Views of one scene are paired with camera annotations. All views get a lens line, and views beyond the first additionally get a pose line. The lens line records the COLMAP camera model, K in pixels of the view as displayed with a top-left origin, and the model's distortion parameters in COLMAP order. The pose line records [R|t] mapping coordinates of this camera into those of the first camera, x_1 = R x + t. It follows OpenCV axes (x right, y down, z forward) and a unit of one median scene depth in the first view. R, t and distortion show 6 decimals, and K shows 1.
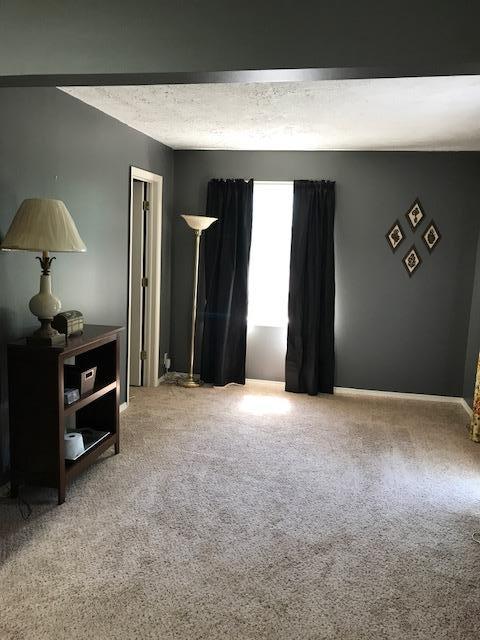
lens RADIAL K [[530.9, 0, 237.4], [0, 530.9, 316.4], [0, 0, 1]] dist [0.040810, -0.043810]
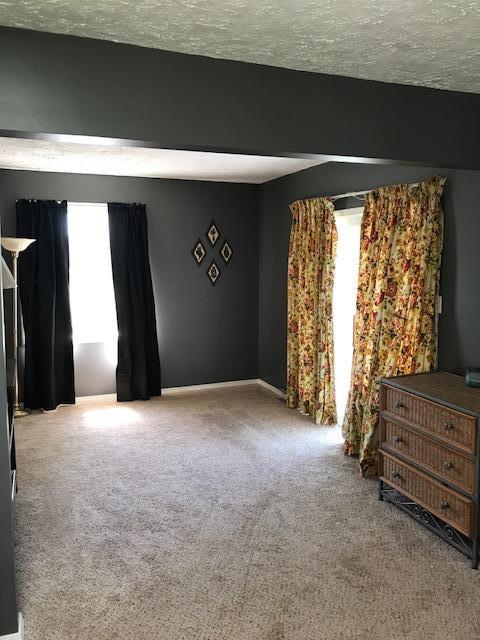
lens RADIAL K [[530.9, 0, 244.7], [0, 530.9, 320.5], [0, 0, 1]] dist [0.040810, -0.043810]
pose [[0.831377, -0.103485, 0.545988, -0.275387], [0.106472, 0.993969, 0.026270, -0.021520], [-0.545413, 0.036292, 0.837381, -0.029571]]
